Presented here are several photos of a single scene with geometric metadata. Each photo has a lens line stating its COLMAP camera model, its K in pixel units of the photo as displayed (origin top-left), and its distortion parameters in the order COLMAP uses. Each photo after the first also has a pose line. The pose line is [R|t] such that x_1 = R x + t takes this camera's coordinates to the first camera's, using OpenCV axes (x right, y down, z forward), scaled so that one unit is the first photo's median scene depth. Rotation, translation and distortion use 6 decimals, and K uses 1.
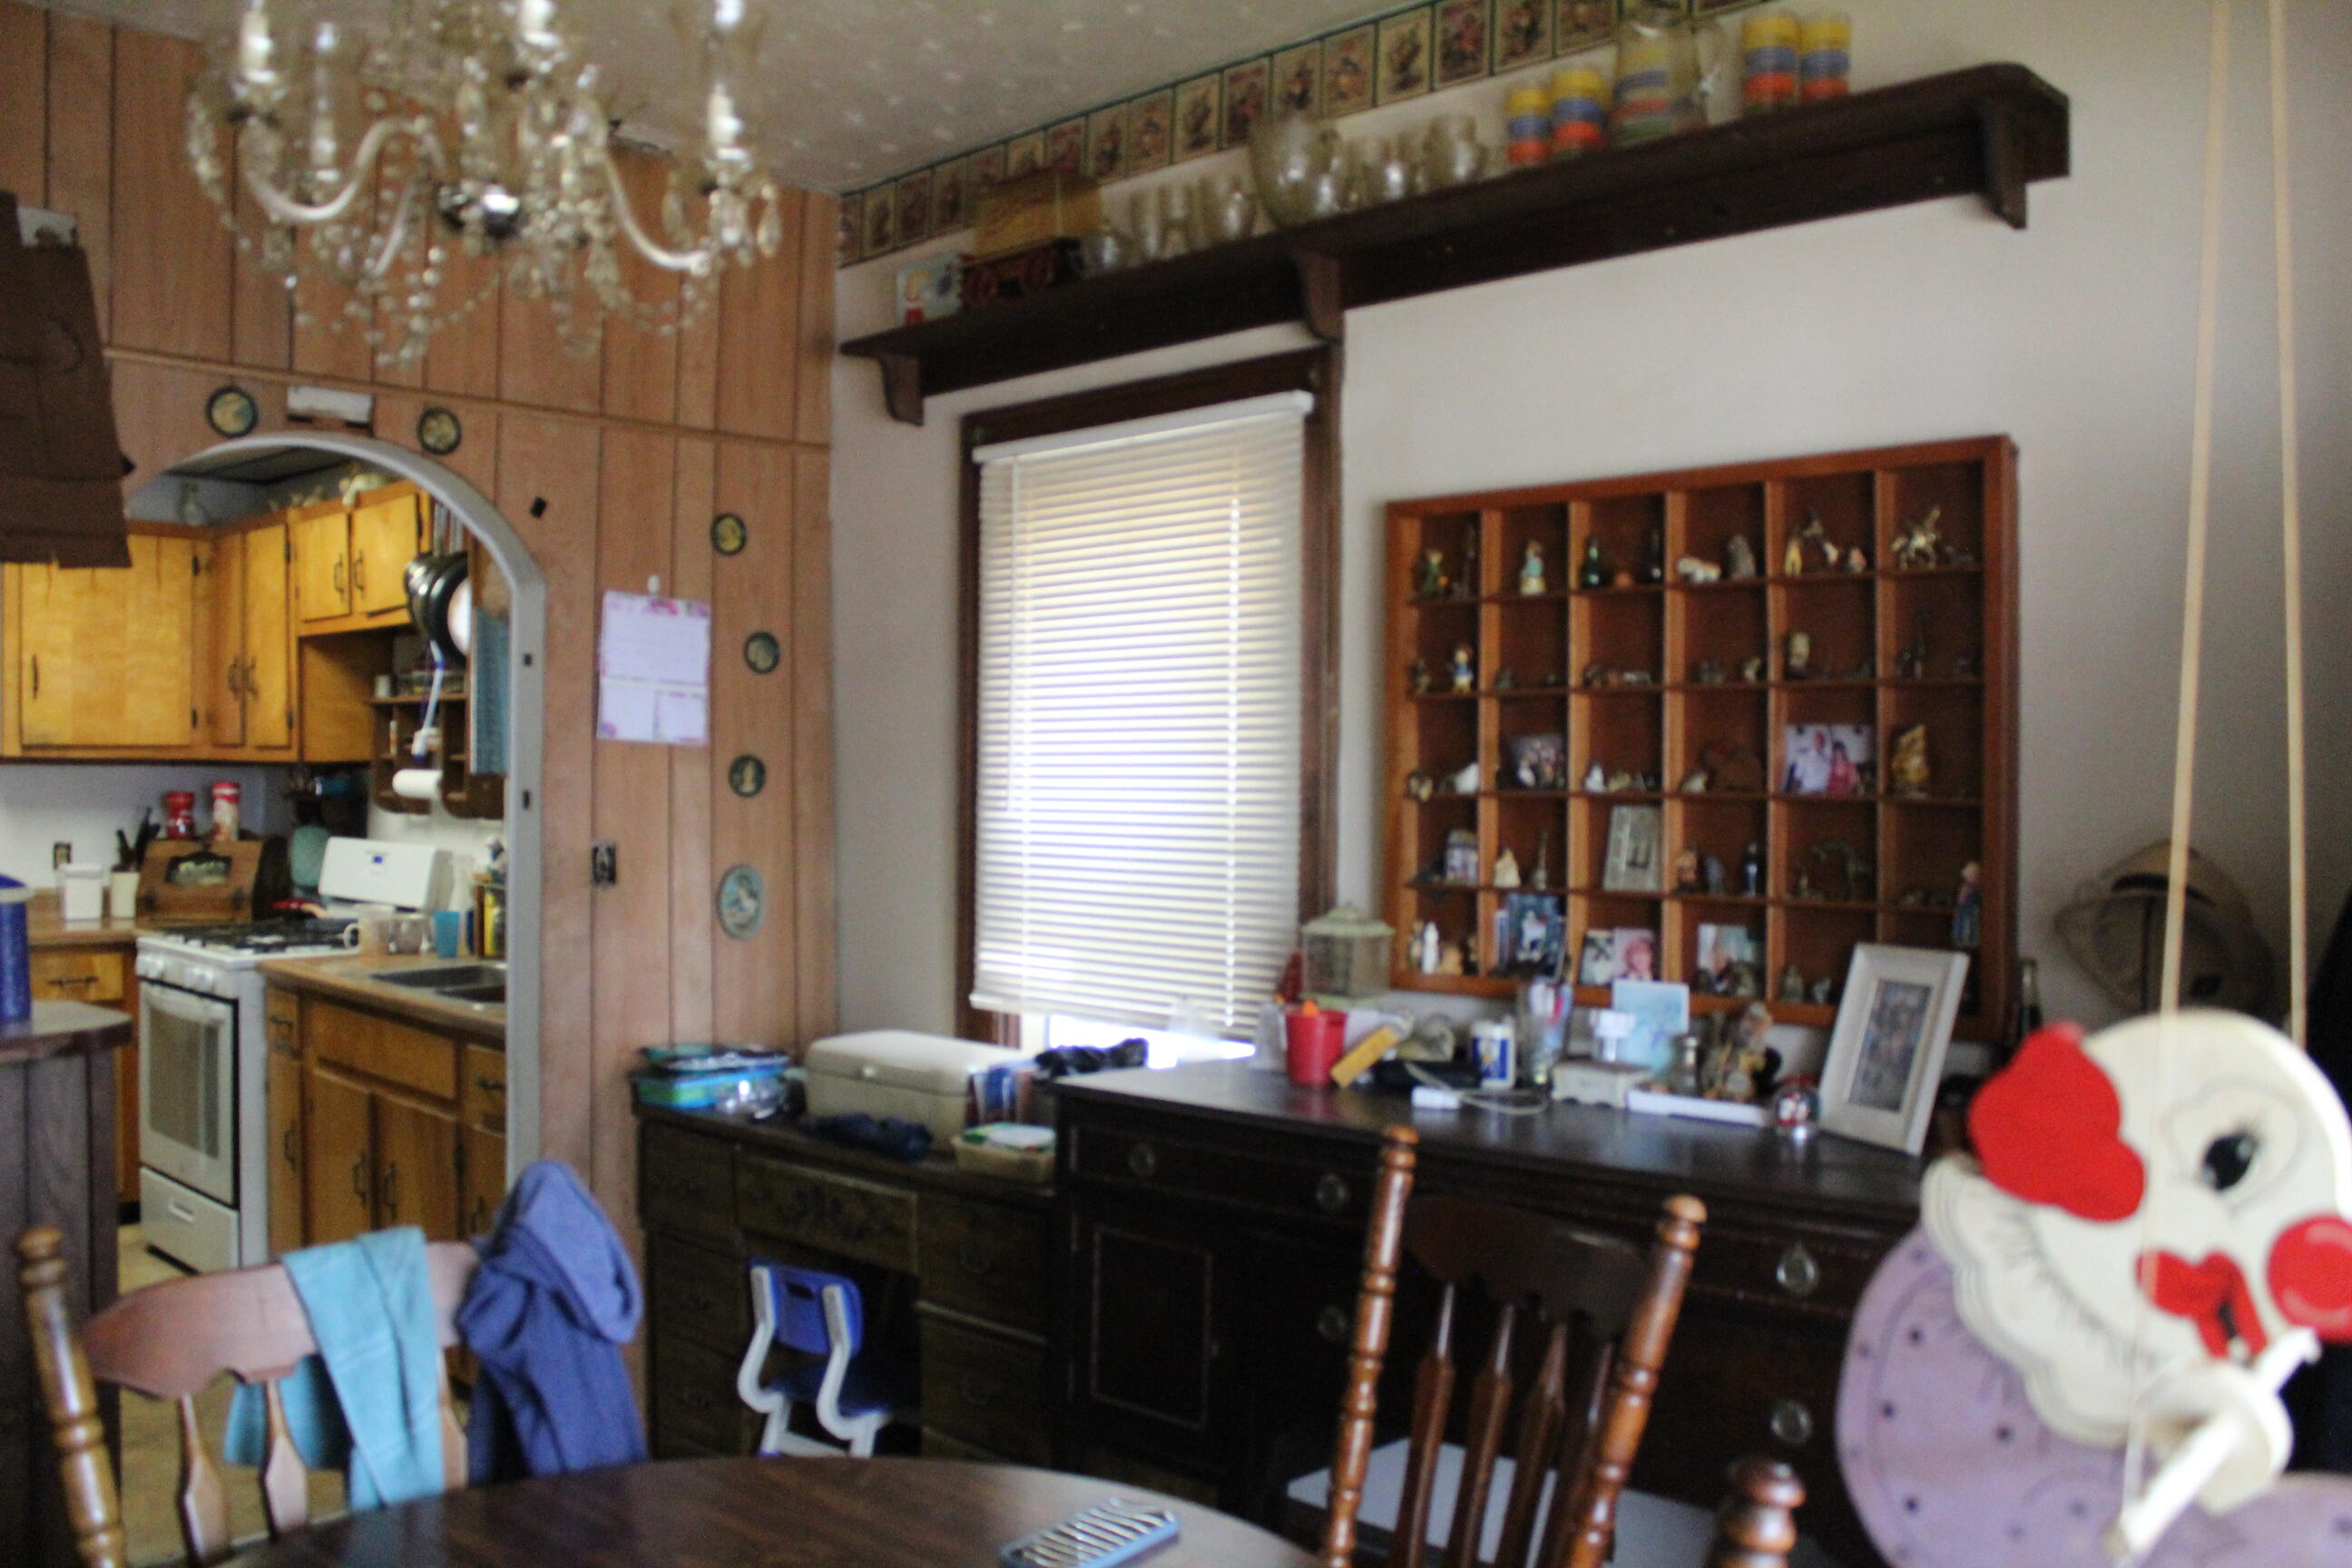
lens RADIAL K [[2023.7, 0, 1176.0], [0, 2023.7, 784.0], [0, 0, 1]] dist [-0.162848, 0.158157]
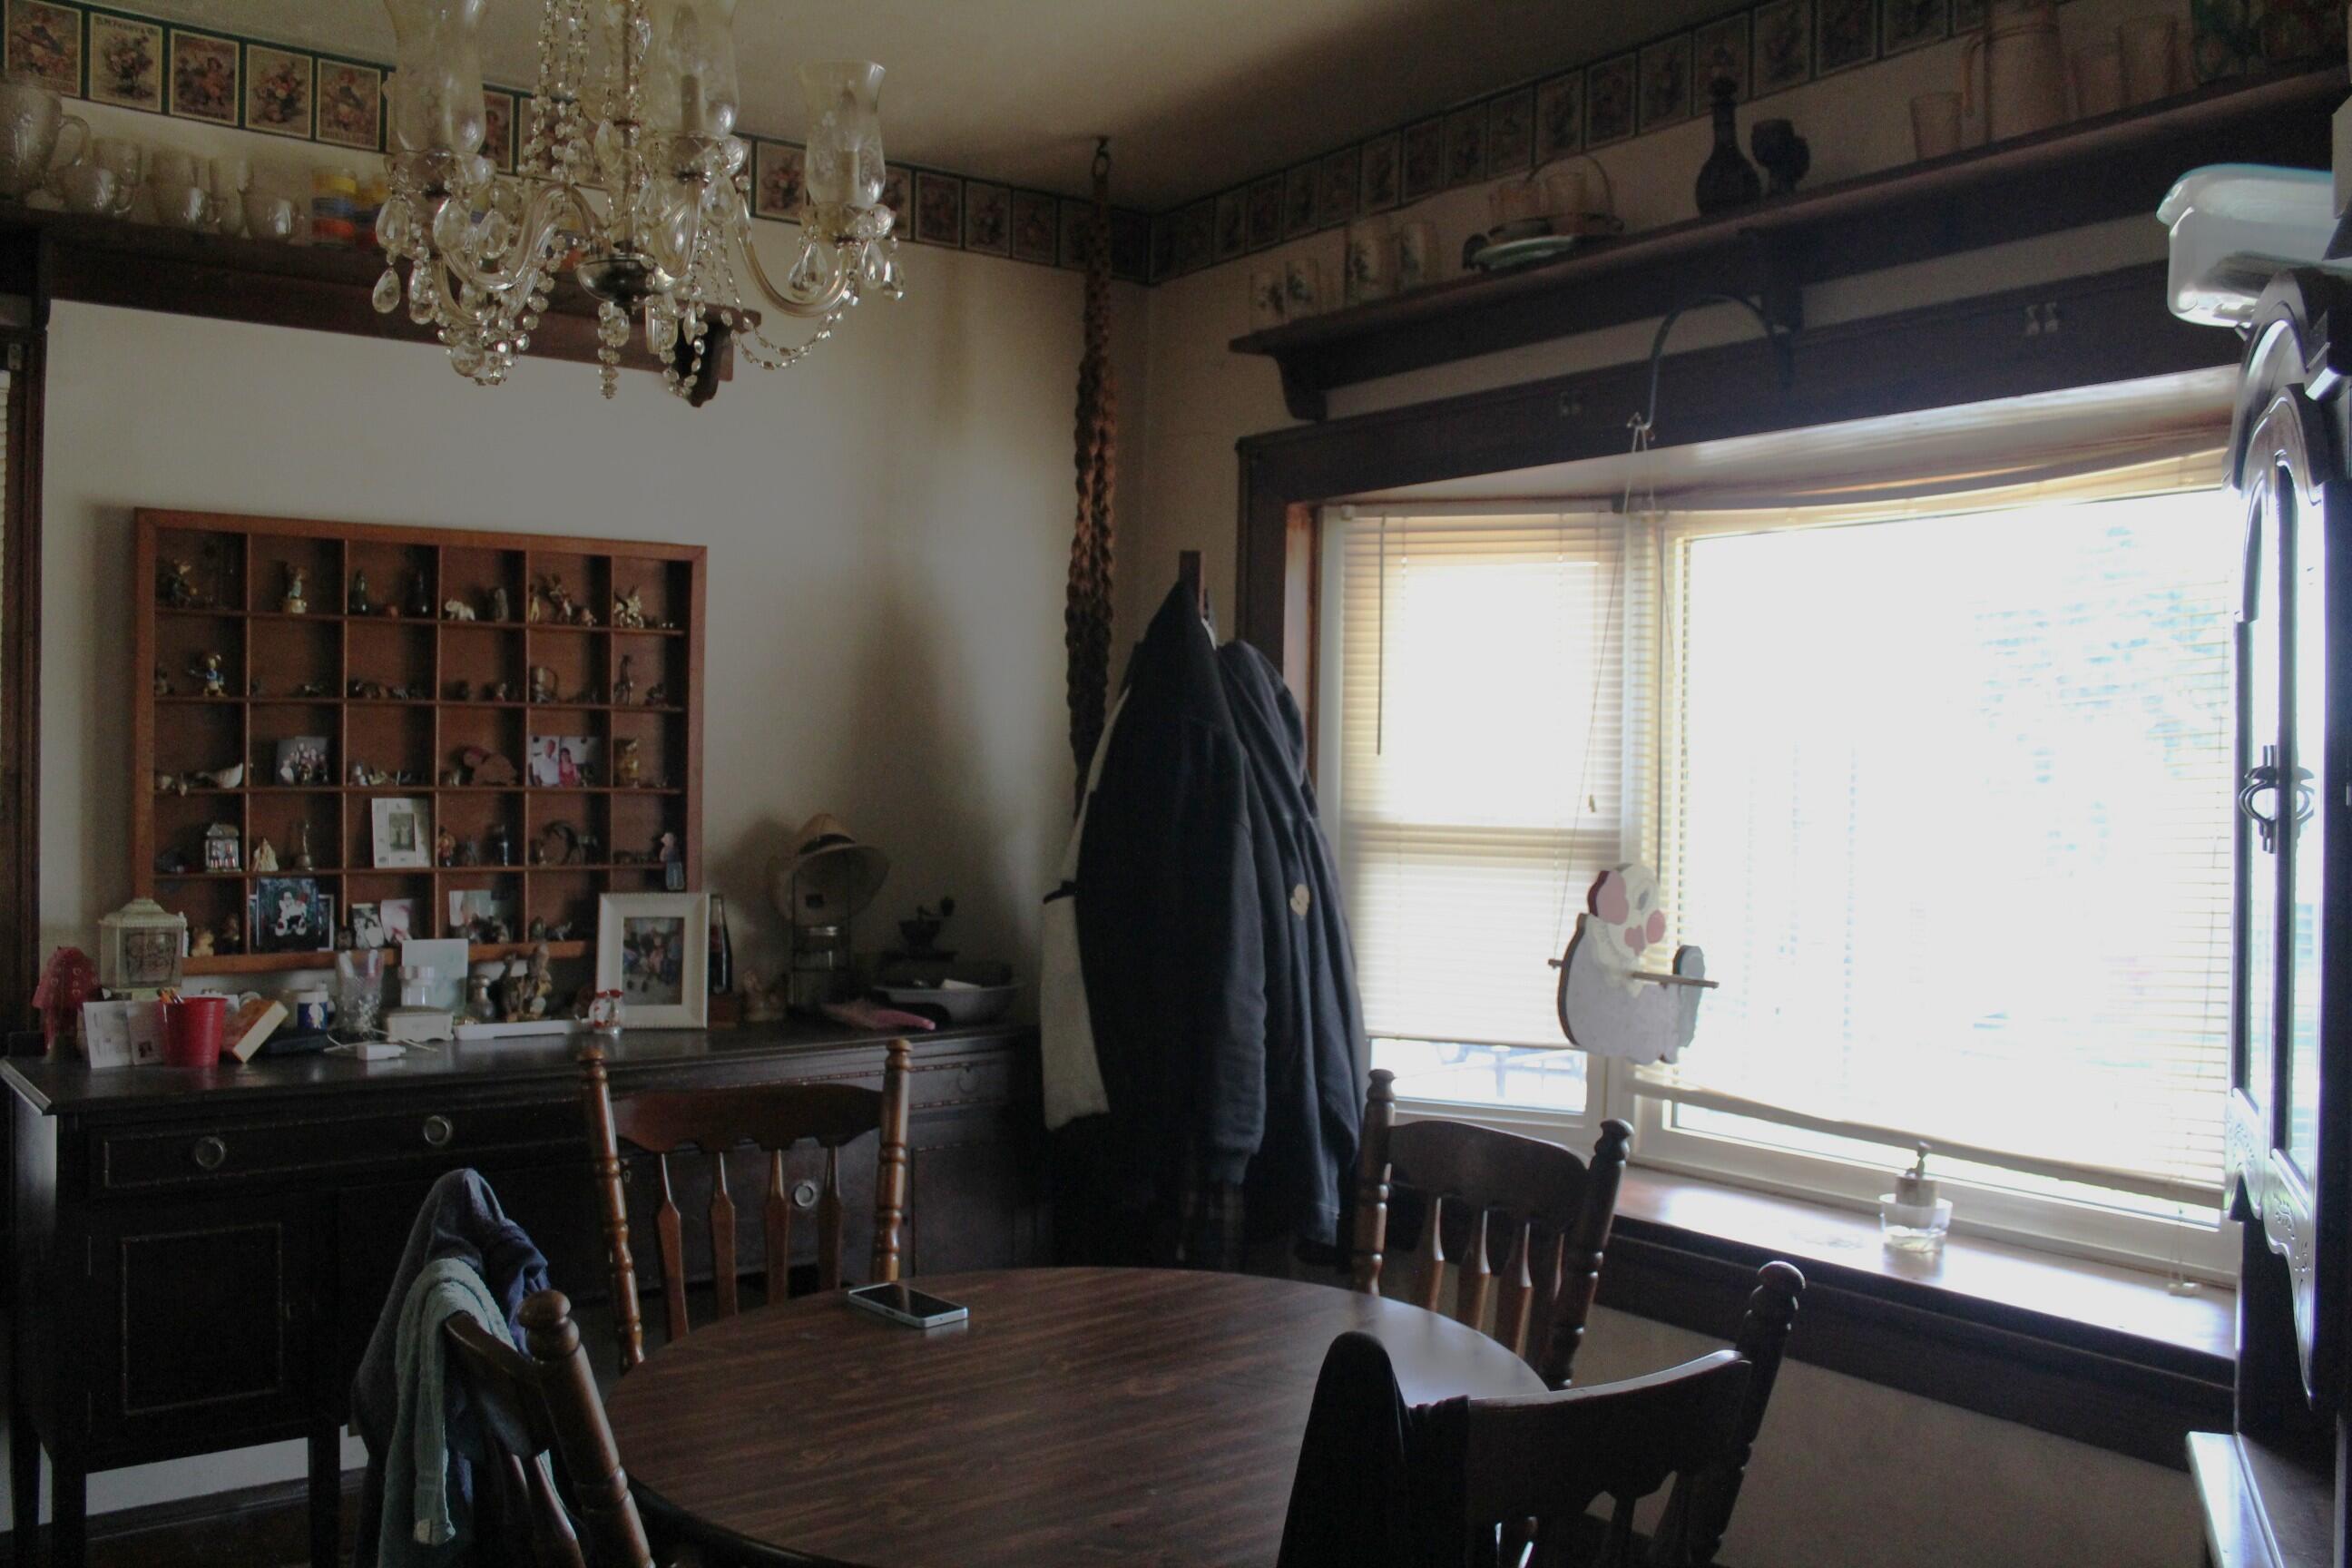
lens RADIAL K [[1978.5, 0, 1207.9], [0, 1978.5, 815.0], [0, 0, 1]] dist [-0.160814, 0.228167]
pose [[0.186515, -0.032693, 0.981908, -0.803236], [-0.006337, 0.999385, 0.034478, -0.021635], [-0.982432, -0.012653, 0.186193, 0.284010]]
